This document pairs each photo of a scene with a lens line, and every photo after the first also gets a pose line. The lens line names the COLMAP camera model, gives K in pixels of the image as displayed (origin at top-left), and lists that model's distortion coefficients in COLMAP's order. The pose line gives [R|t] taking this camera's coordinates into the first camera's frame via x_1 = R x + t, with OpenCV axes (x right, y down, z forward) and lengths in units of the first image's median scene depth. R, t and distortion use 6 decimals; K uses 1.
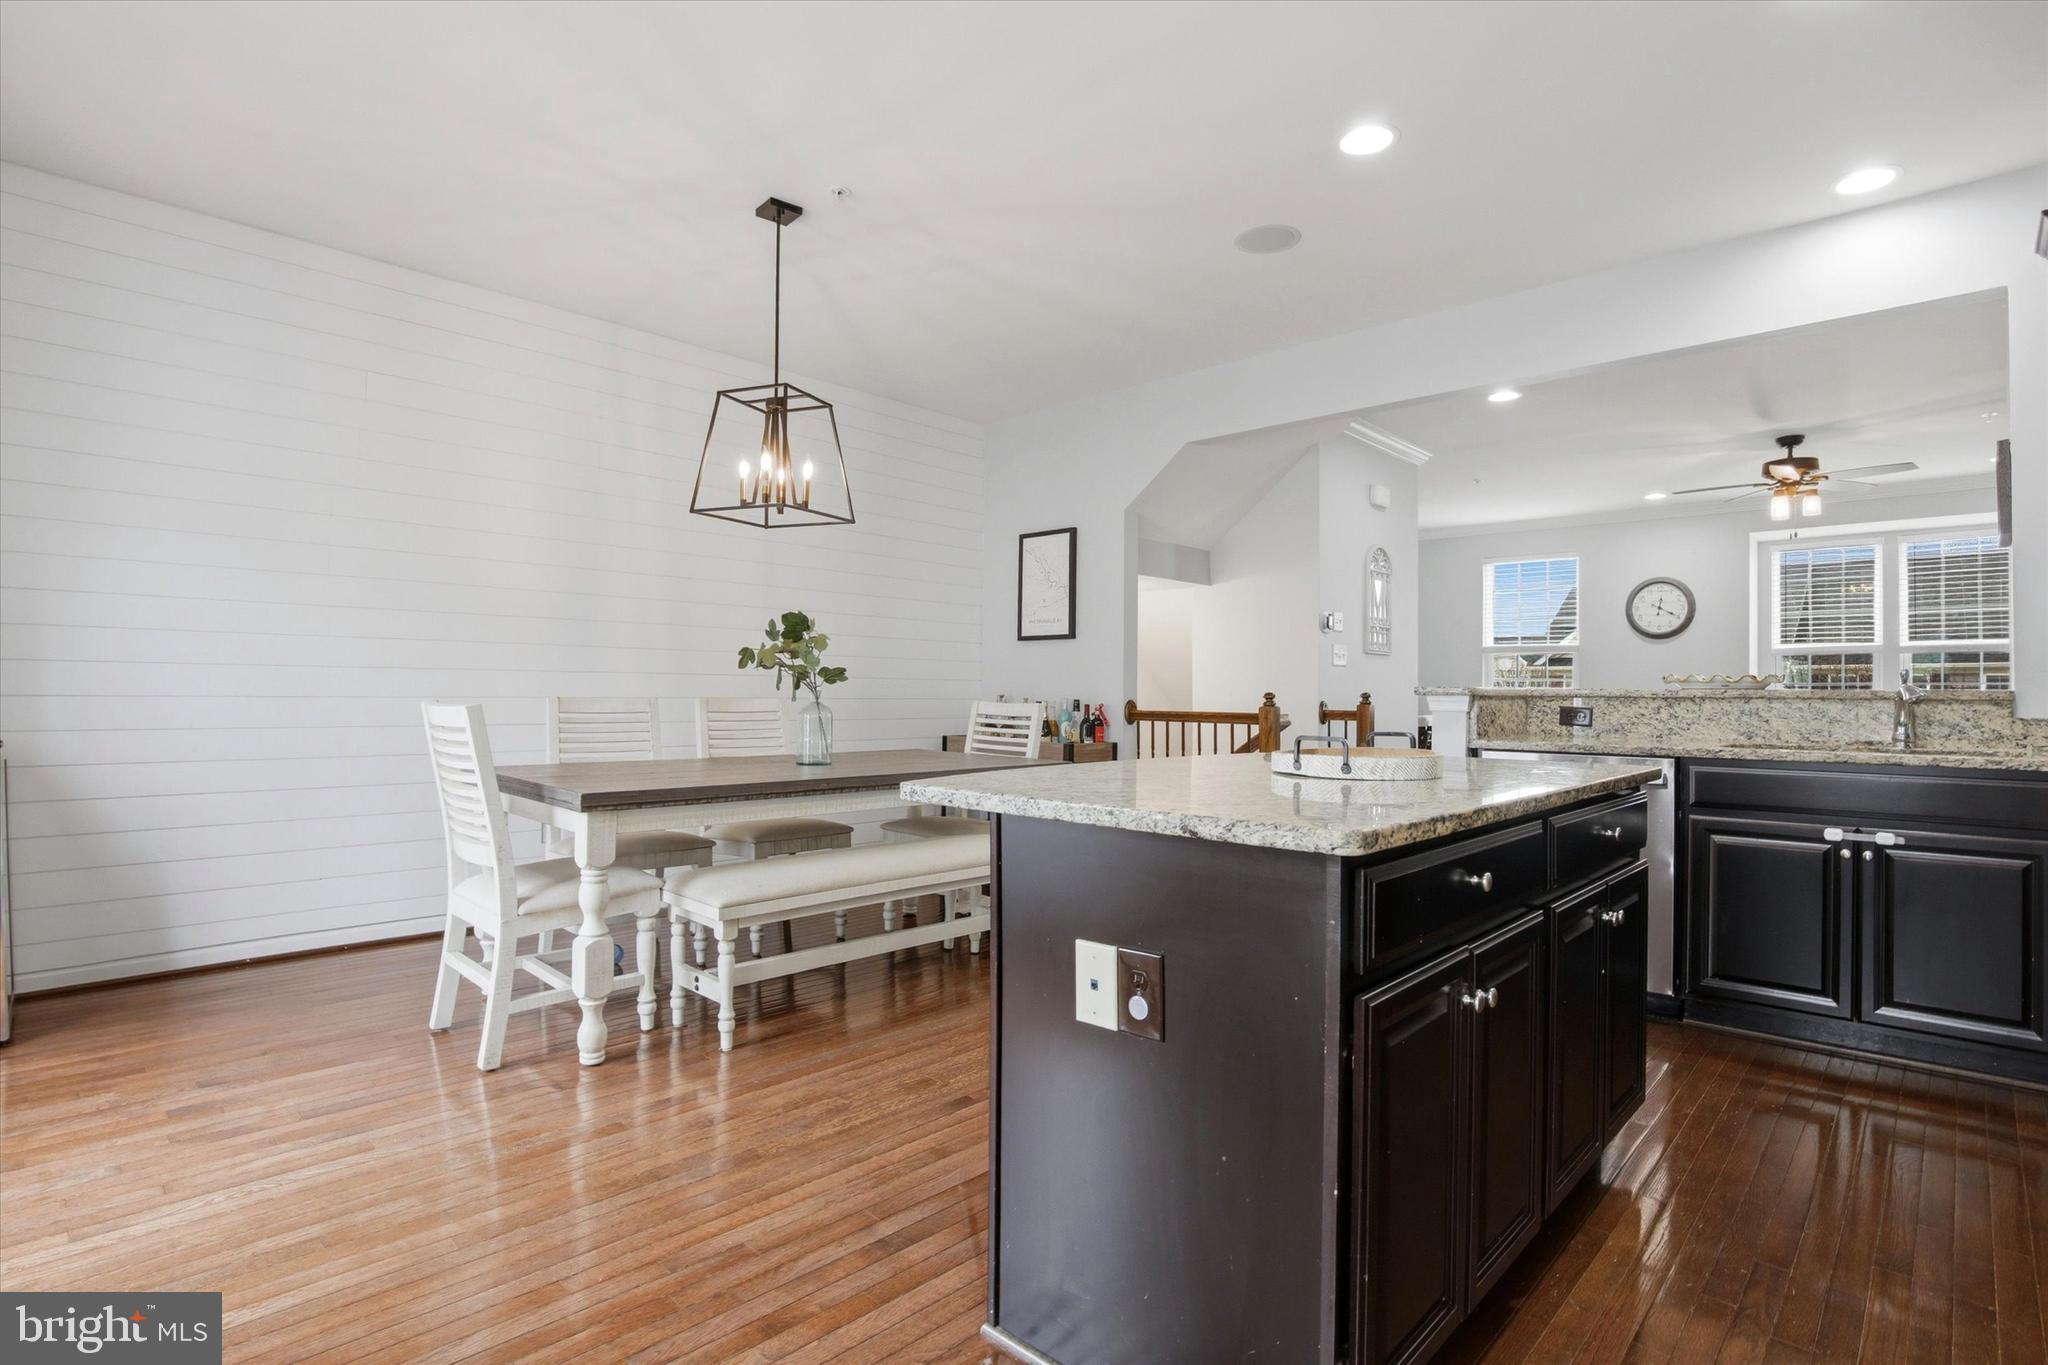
lens RADIAL K [[996.2, 0, 1022.5], [0, 996.2, 675.7], [0, 0, 1]] dist [-0.033773, -0.000270]
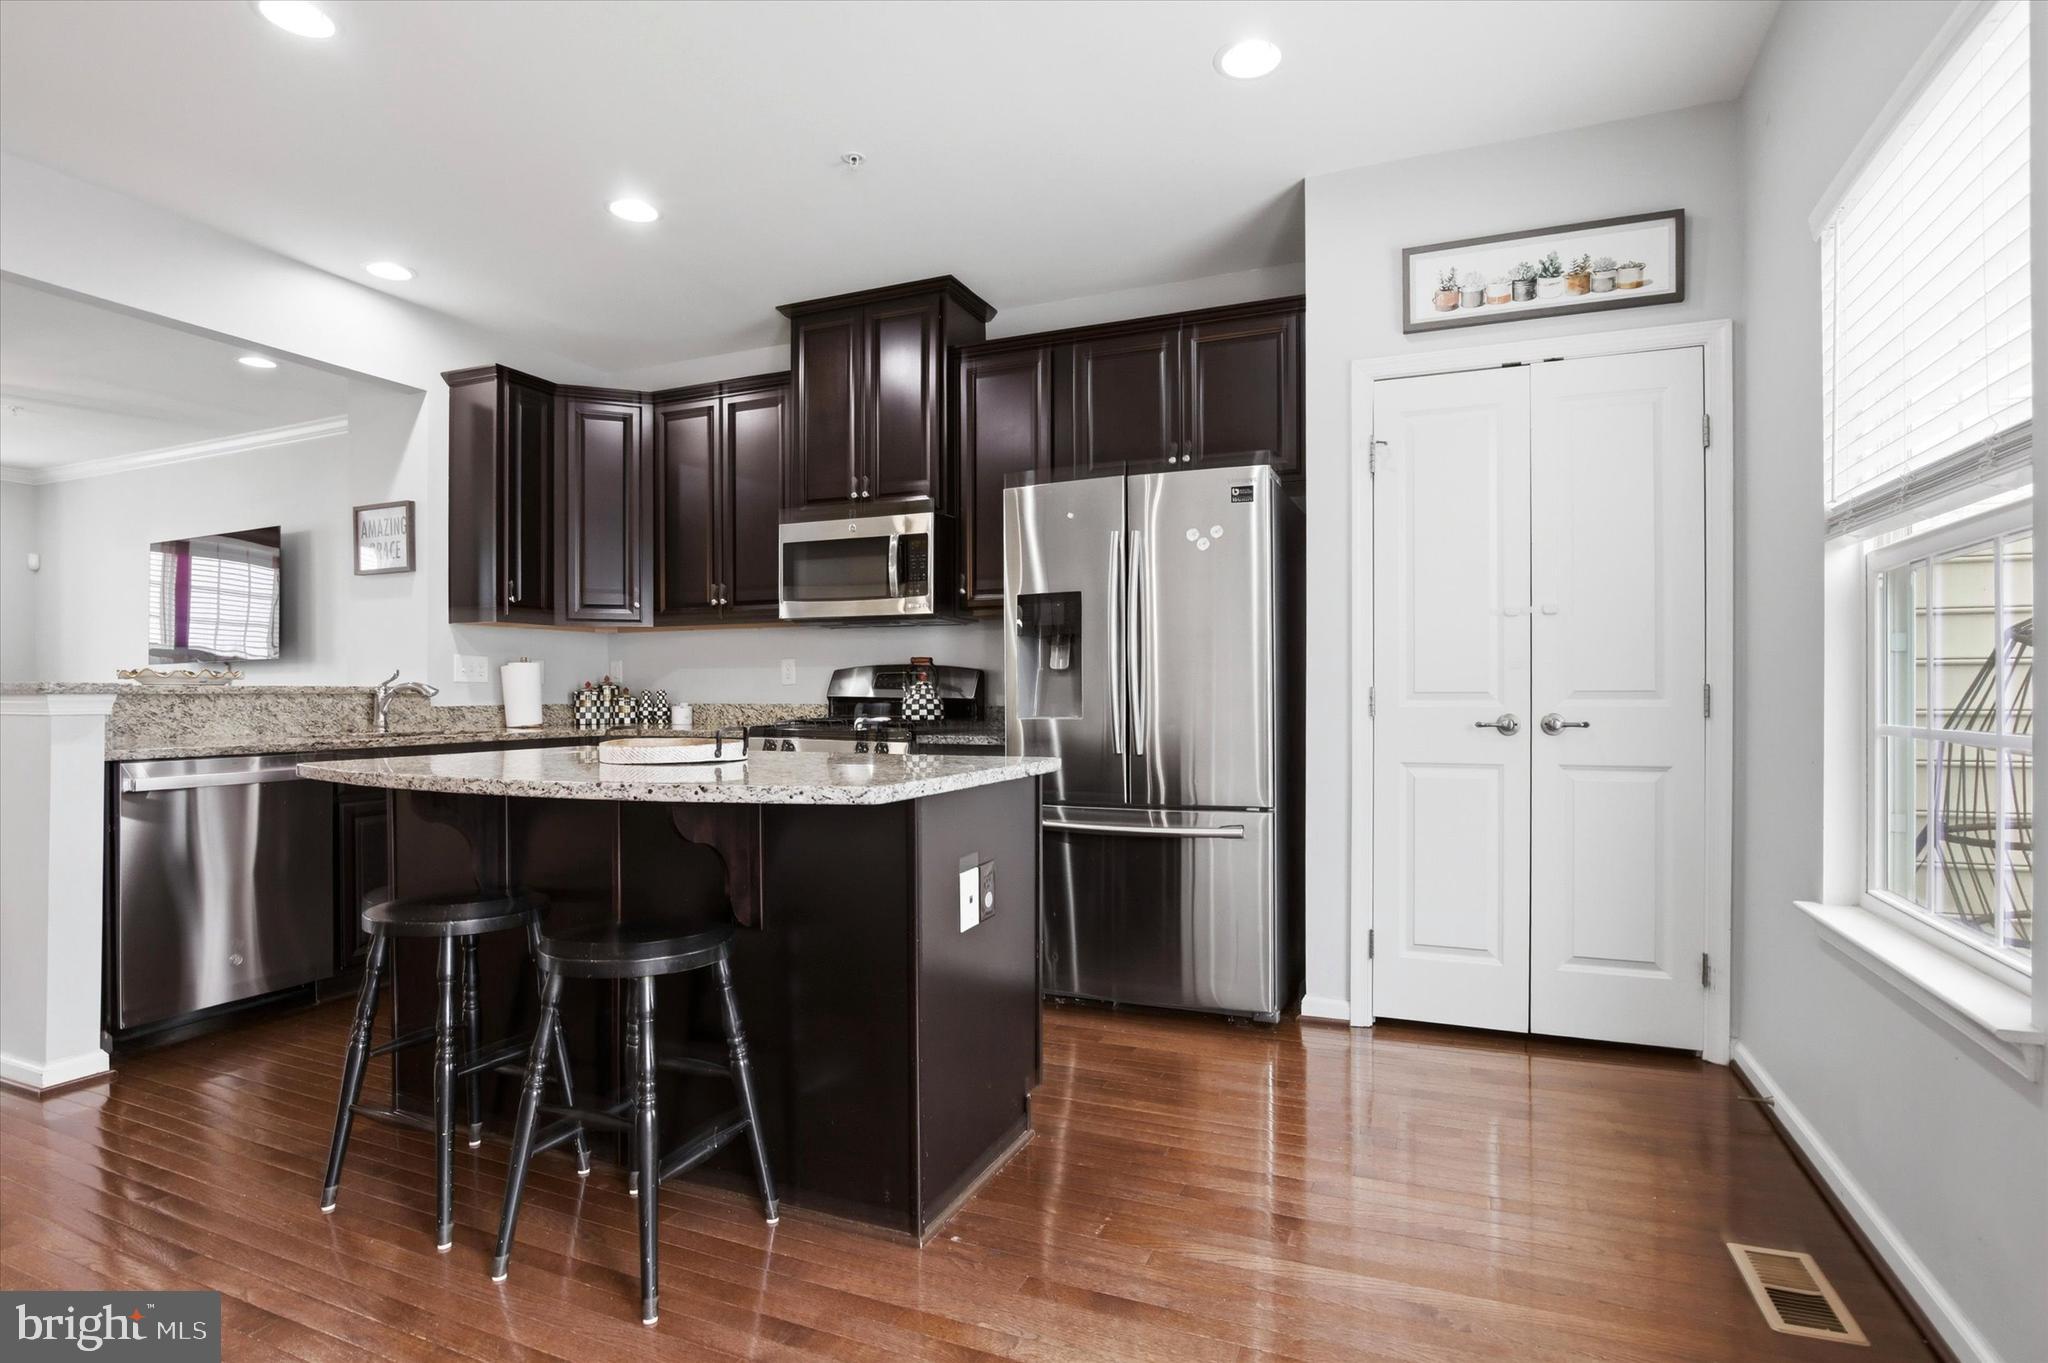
lens RADIAL K [[1025.4, 0, 1035.5], [0, 1025.4, 697.0], [0, 0, 1]] dist [-0.030308, 0.008633]
pose [[-0.355893, -0.012080, 0.934448, -0.556928], [-0.016106, 0.999847, 0.006791, 0.005301], [-0.934388, -0.012633, -0.356034, 0.608576]]
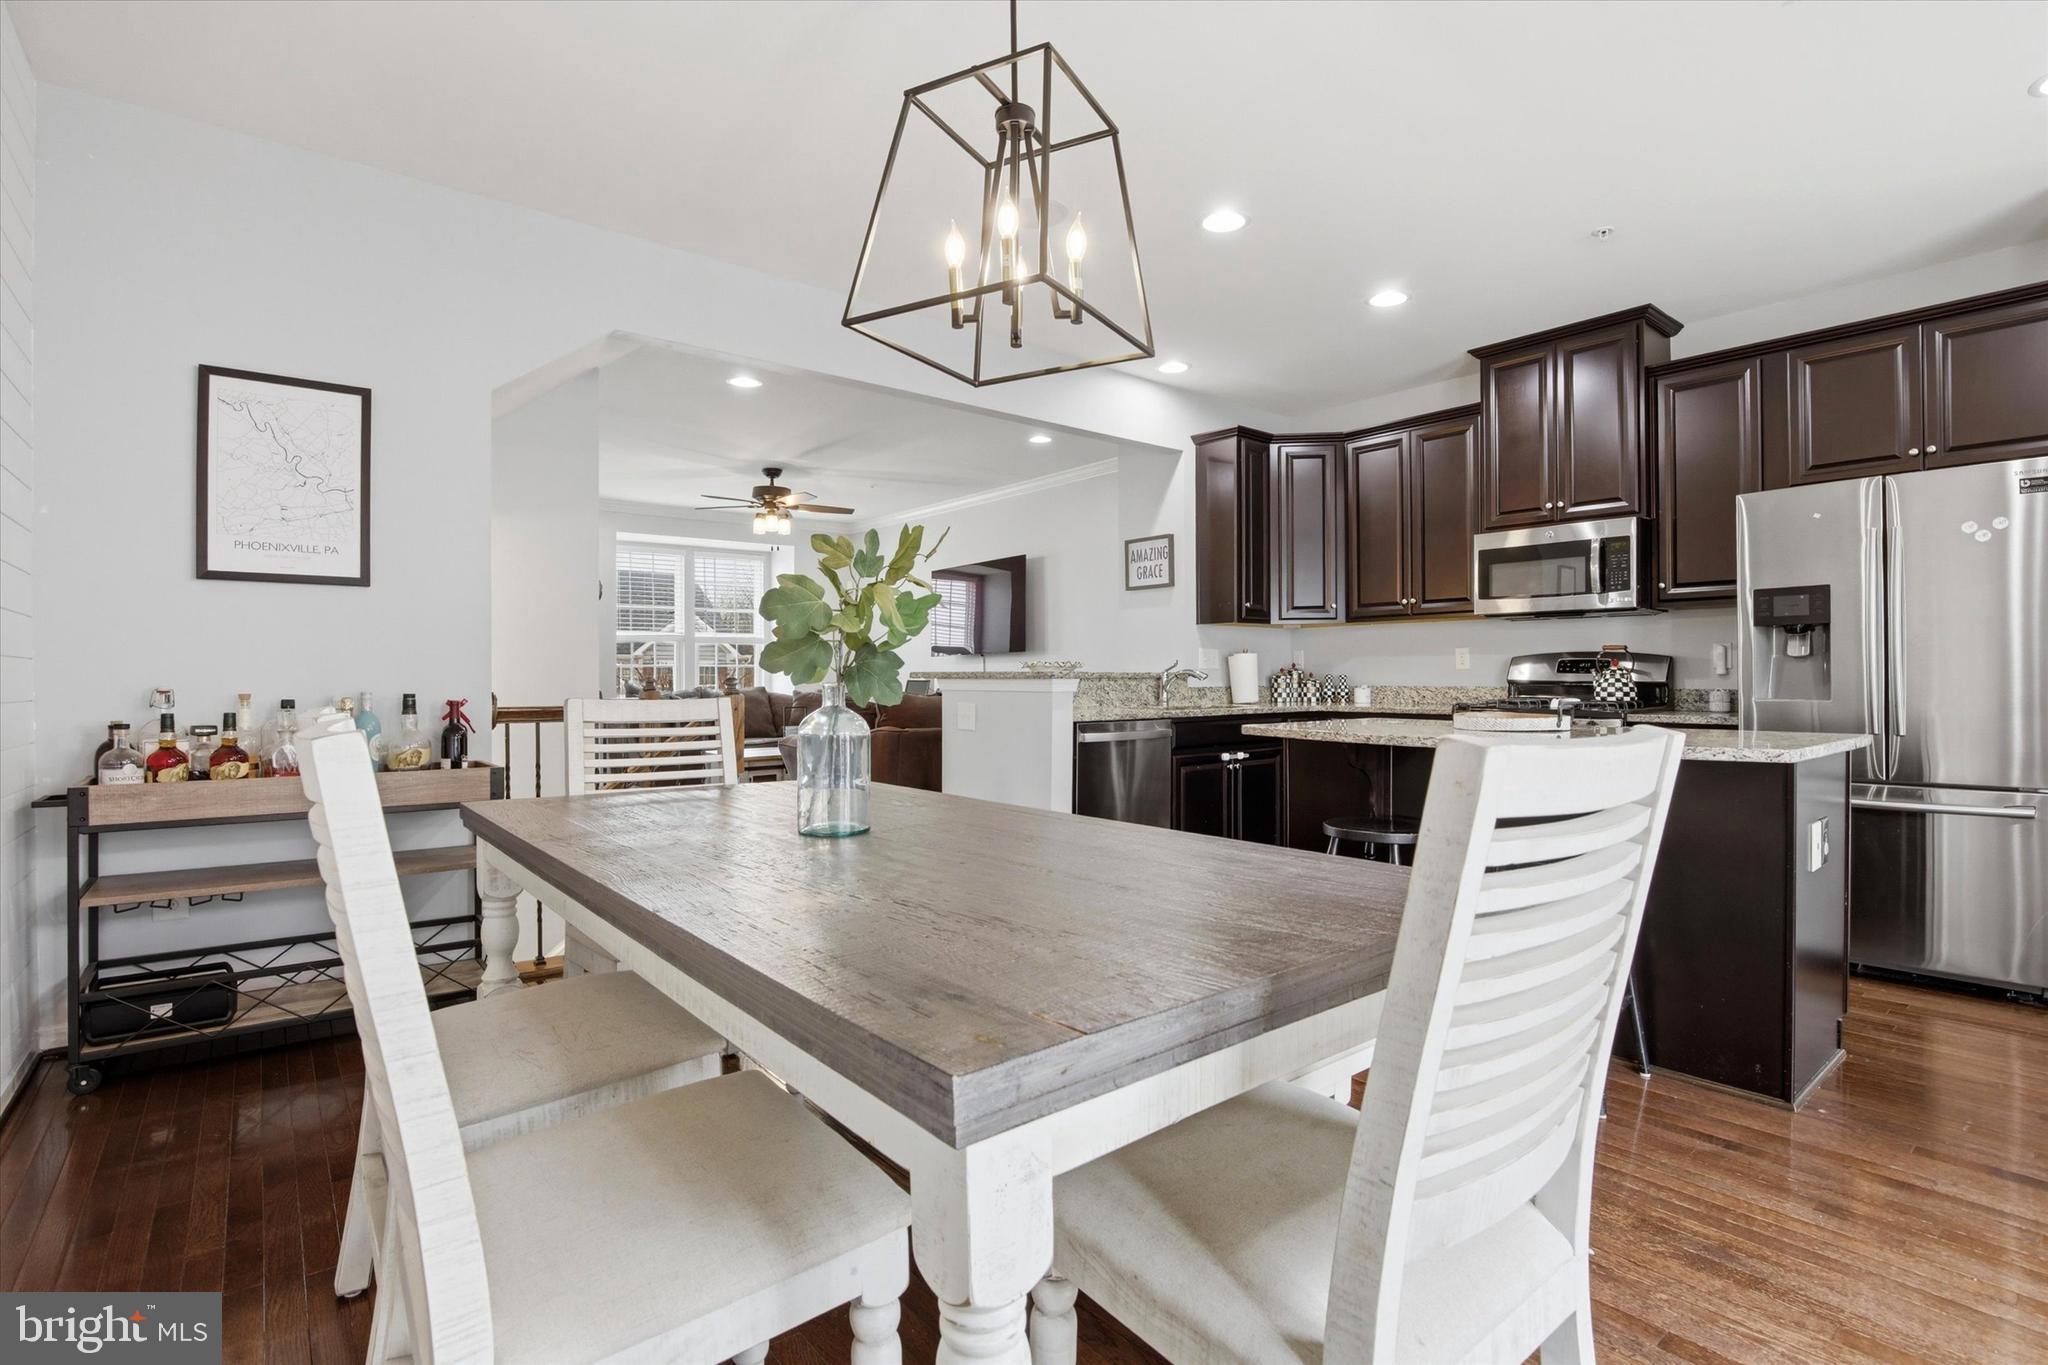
lens RADIAL K [[970.5, 0, 1042.6], [0, 970.5, 679.7], [0, 0, 1]] dist [-0.023274, 0.000310]
pose [[0.113597, -0.013153, 0.993440, -0.737320], [-0.012434, 0.999815, 0.014660, 0.004932], [-0.993449, -0.014018, 0.113413, 0.917386]]
